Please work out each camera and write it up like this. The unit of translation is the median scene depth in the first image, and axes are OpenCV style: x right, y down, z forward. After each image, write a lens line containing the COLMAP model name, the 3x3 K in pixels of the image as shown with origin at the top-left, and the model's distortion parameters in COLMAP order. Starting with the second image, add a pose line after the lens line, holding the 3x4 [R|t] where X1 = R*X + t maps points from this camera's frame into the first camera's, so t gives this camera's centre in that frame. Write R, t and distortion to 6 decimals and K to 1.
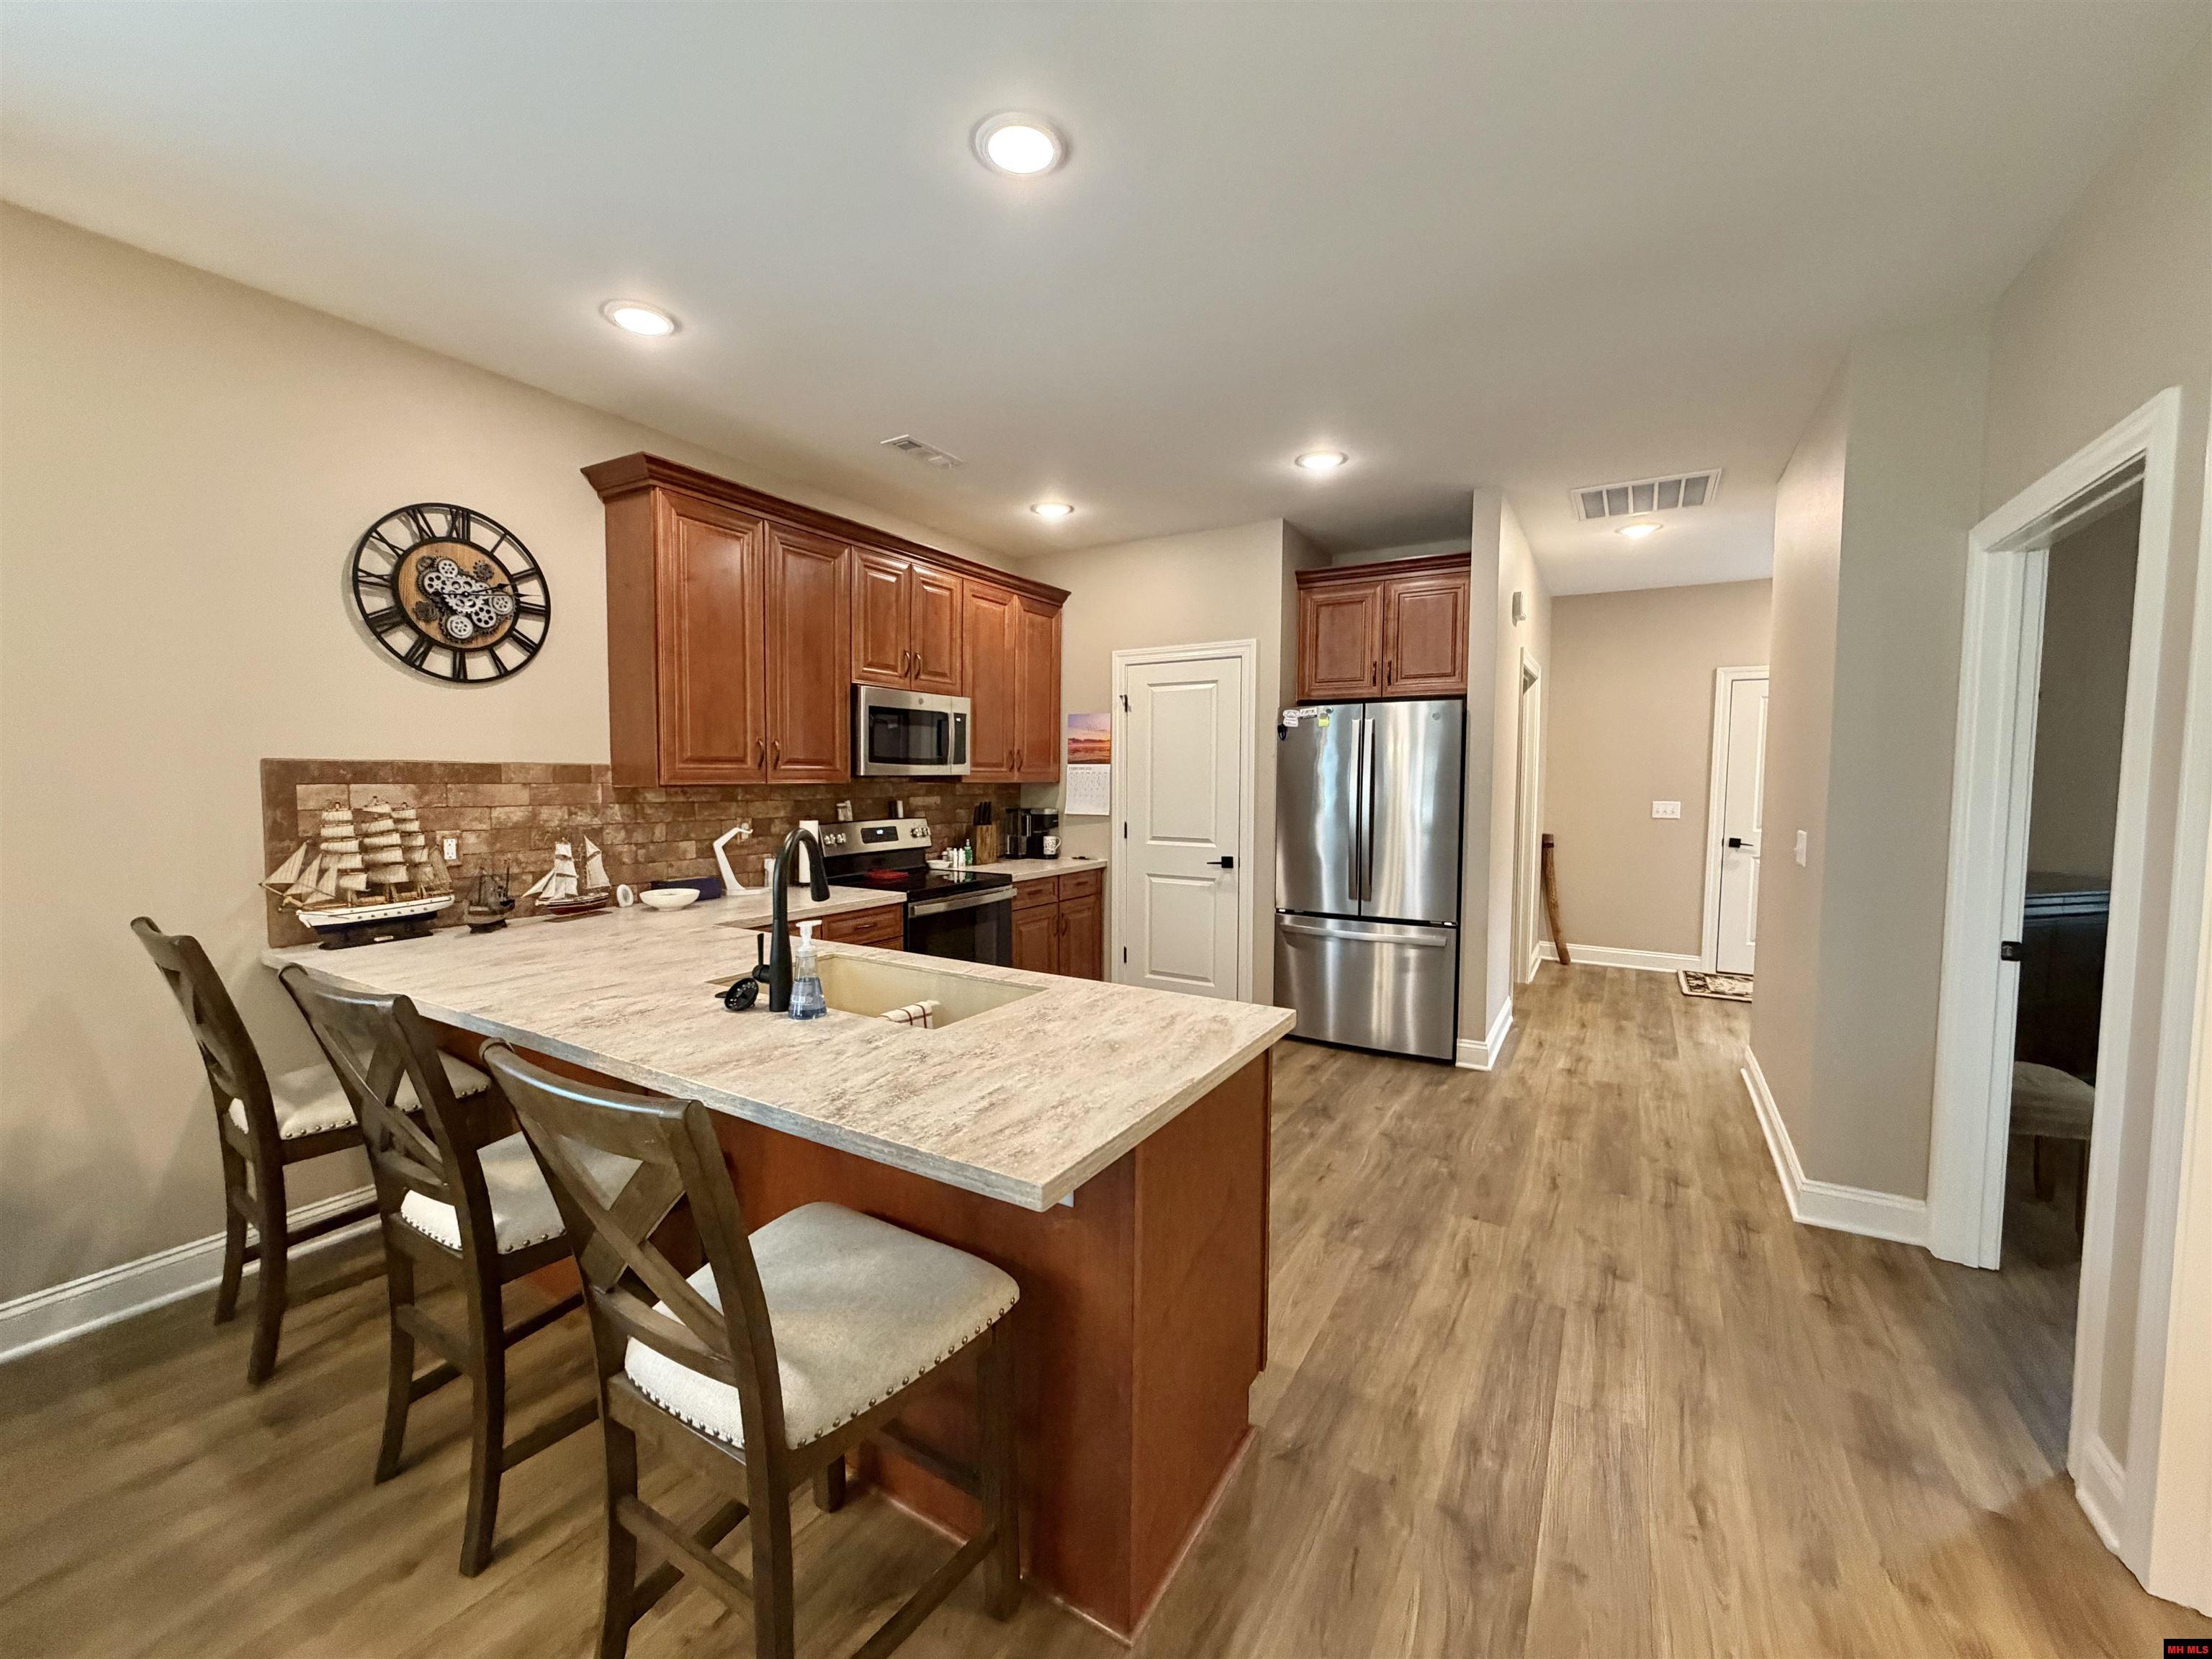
lens RADIAL K [[877.1, 0, 1101.0], [0, 877.1, 827.2], [0, 0, 1]] dist [-0.000962, 0.000534]
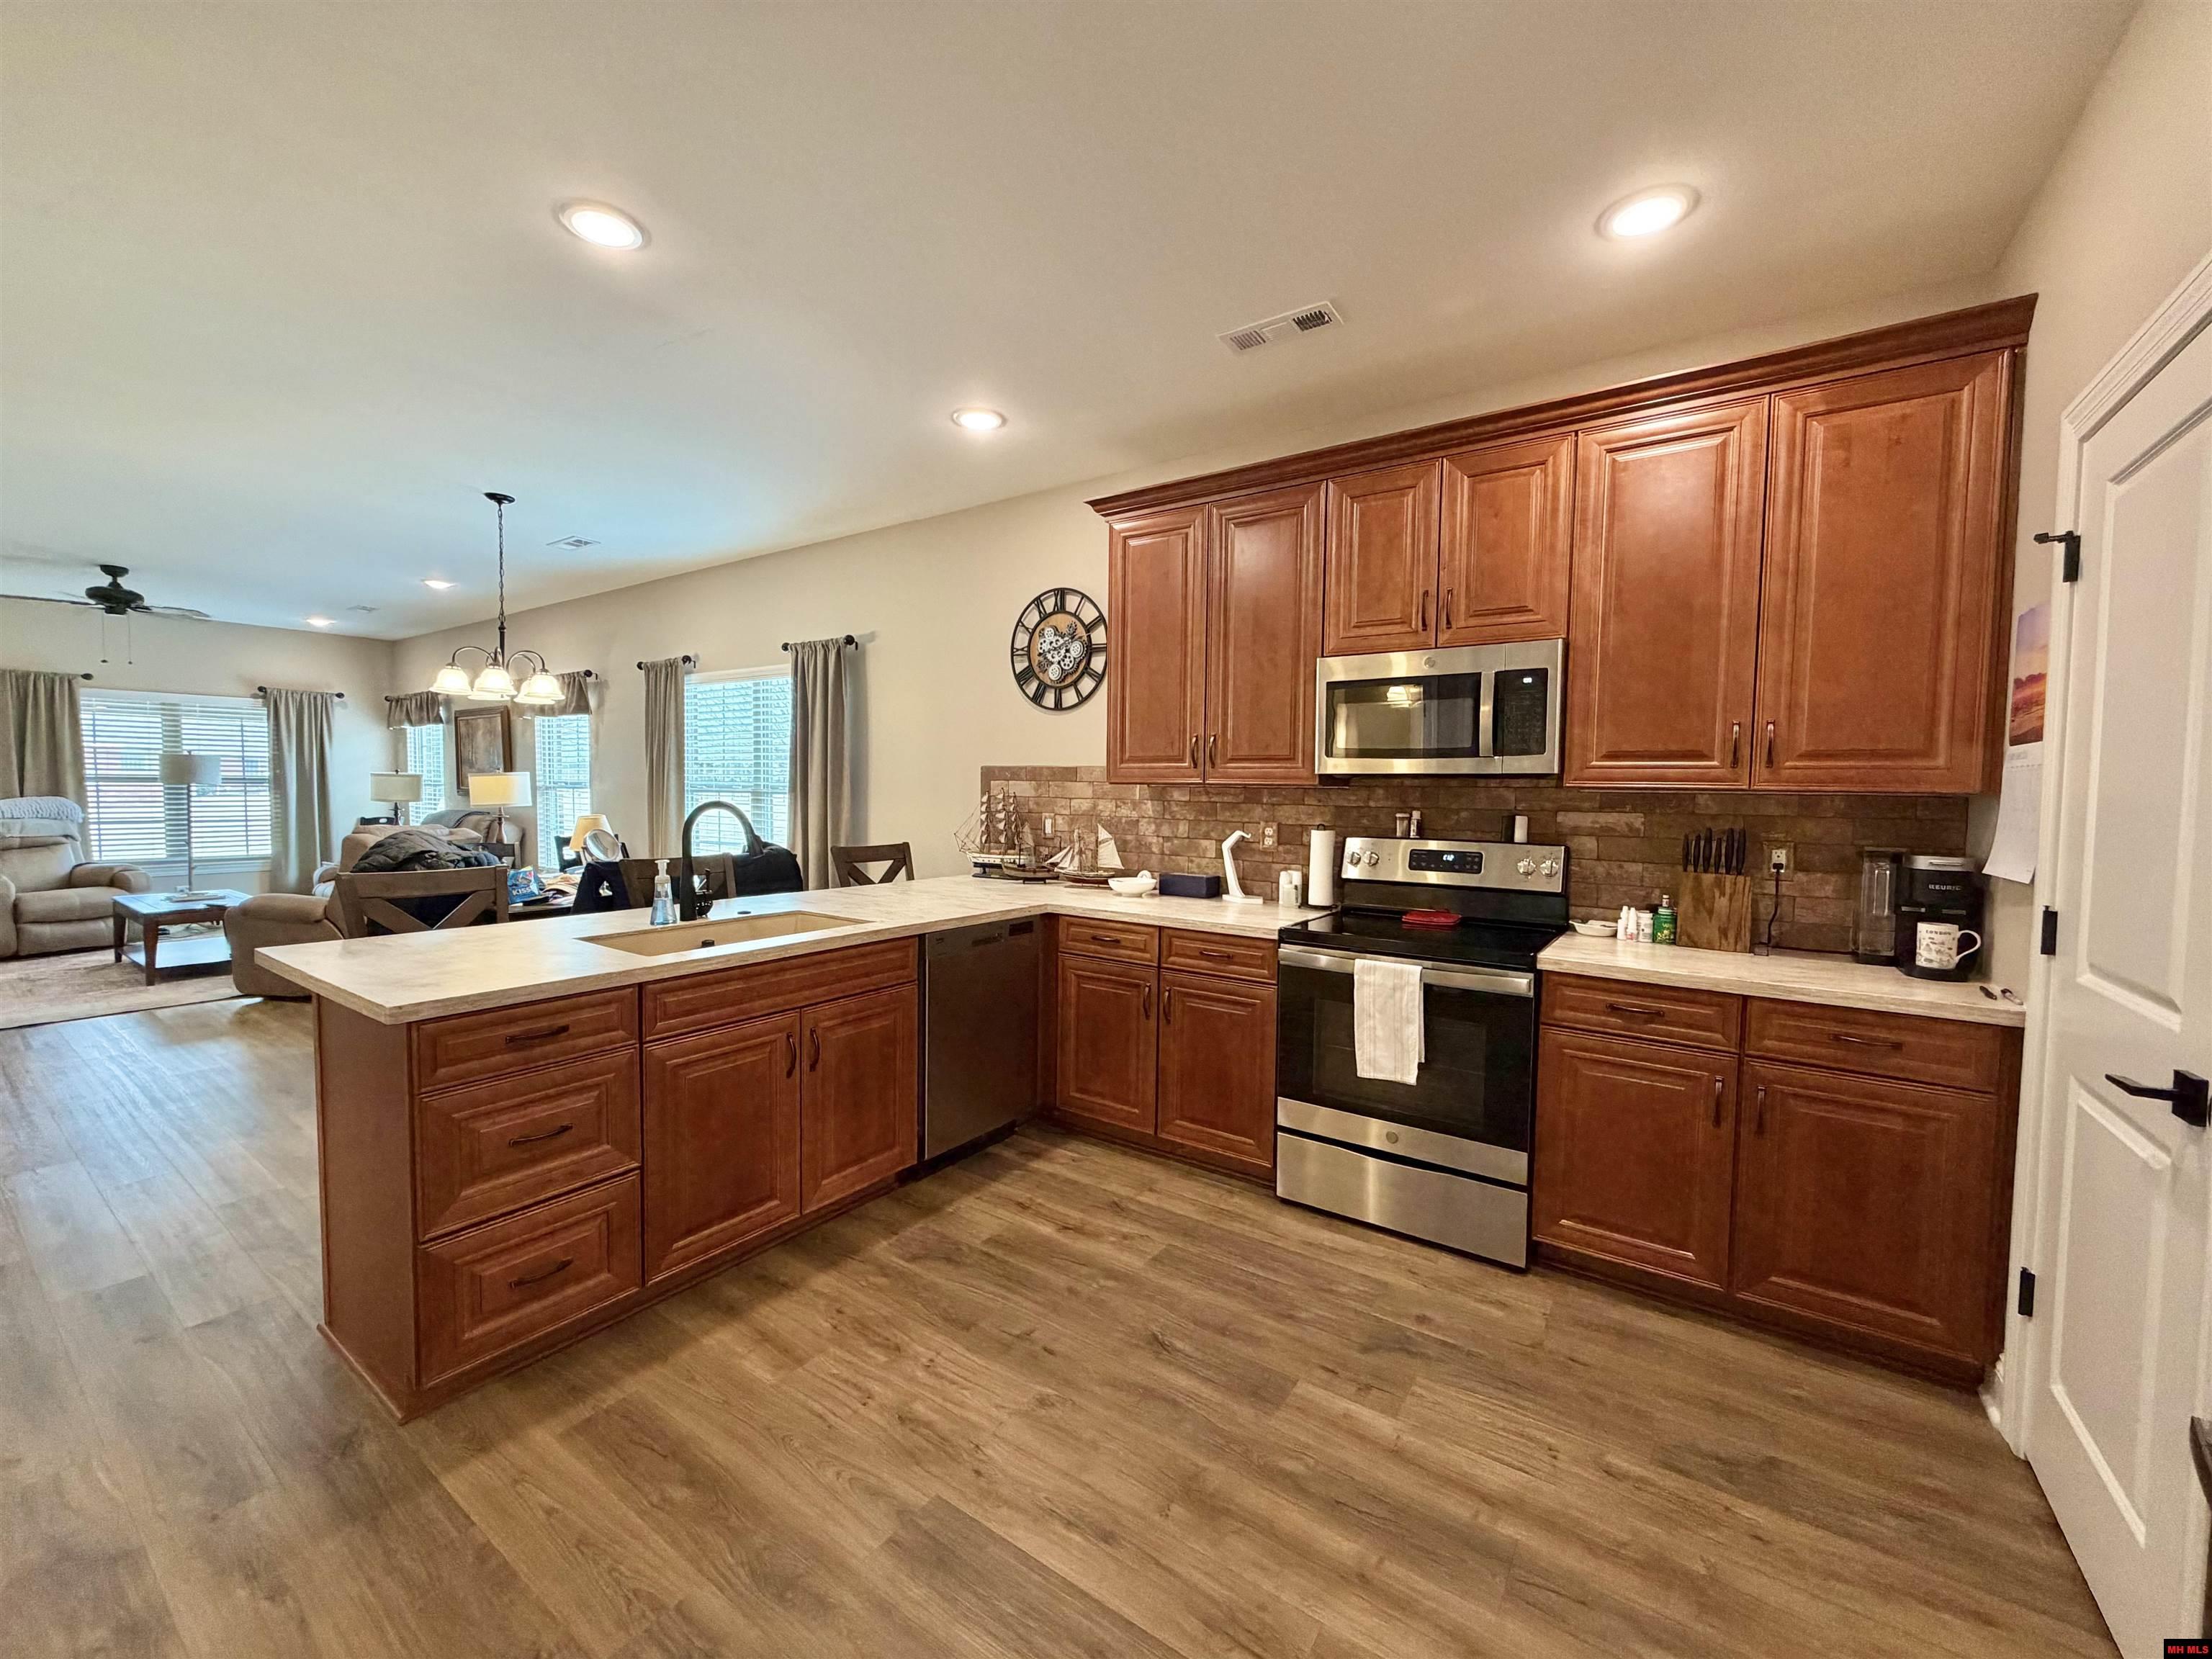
lens RADIAL K [[877.1, 0, 1098.7], [0, 877.1, 827.7], [0, 0, 1]] dist [-0.000962, 0.000534]
pose [[-0.065130, 0.041029, -0.997033, 0.598729], [-0.073687, 0.996229, 0.045809, -0.038387], [0.995152, 0.076452, -0.061861, 0.997823]]
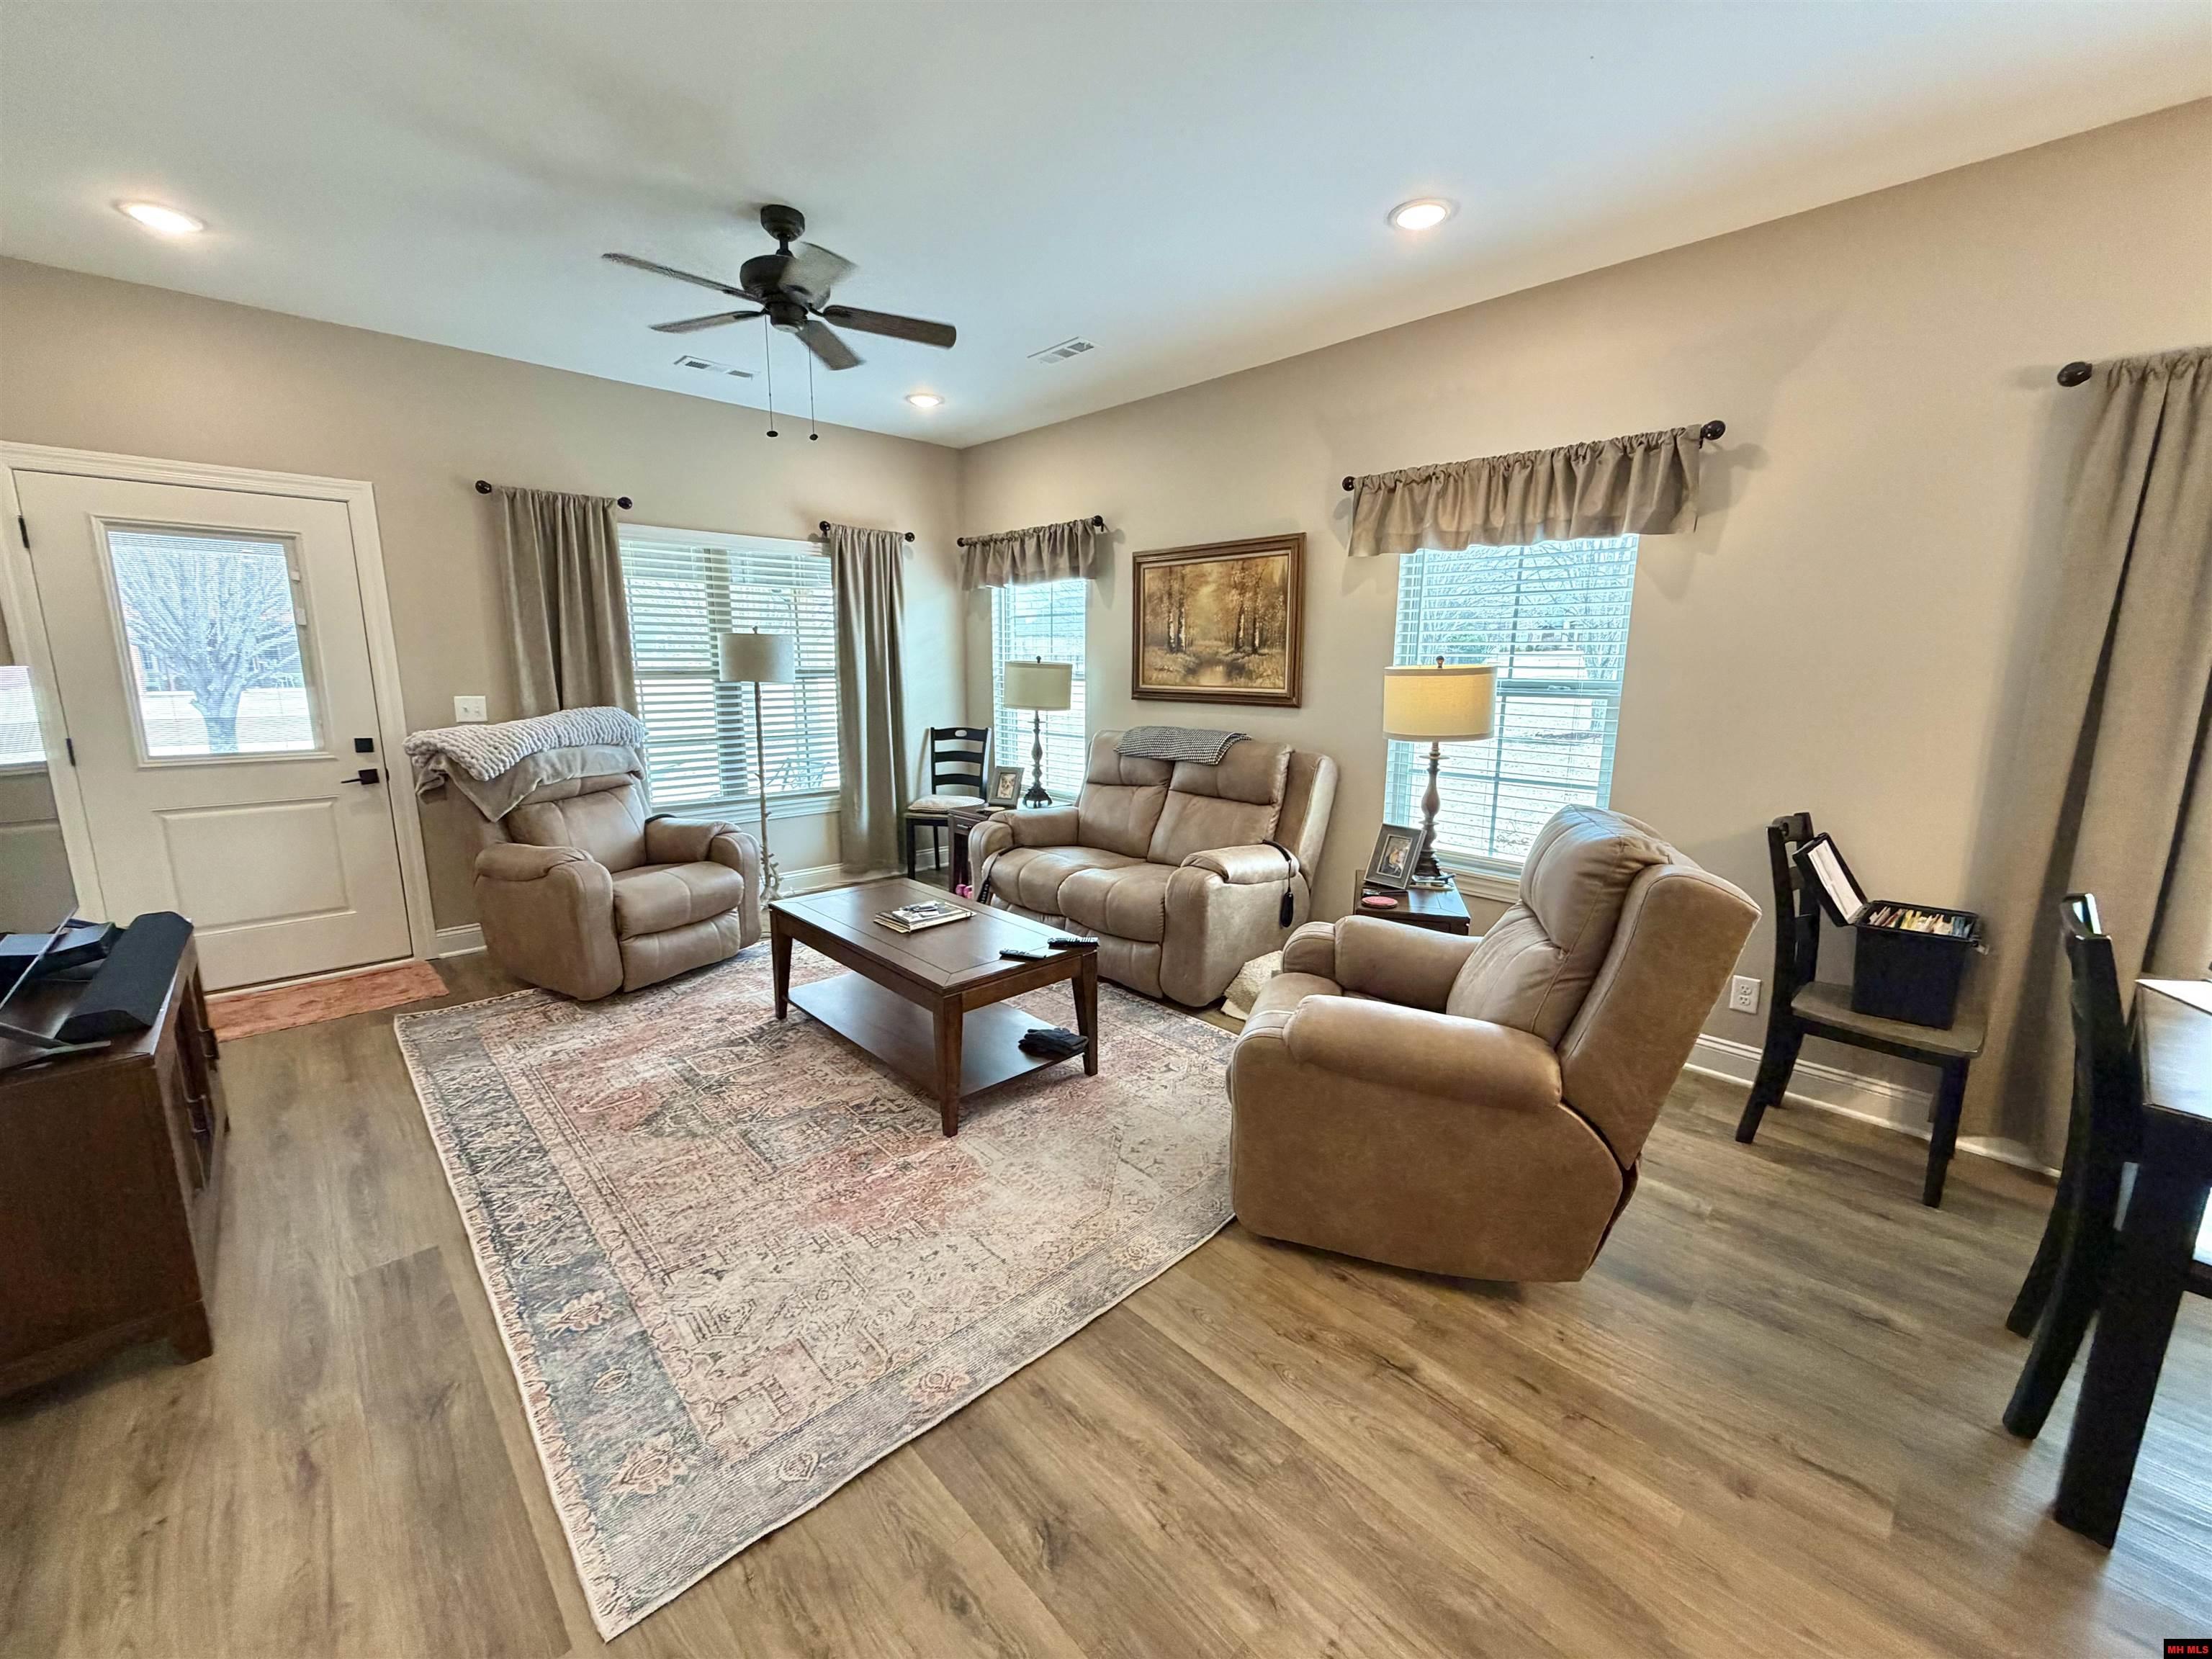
lens RADIAL K [[877.1, 0, 1095.9], [0, 877.1, 831.7], [0, 0, 1]] dist [-0.000962, 0.000534]
pose [[-0.265745, 0.180330, -0.947027, -0.263573], [-0.067992, 0.976397, 0.205002, 0.033700], [0.961643, 0.118869, -0.247212, -0.573450]]
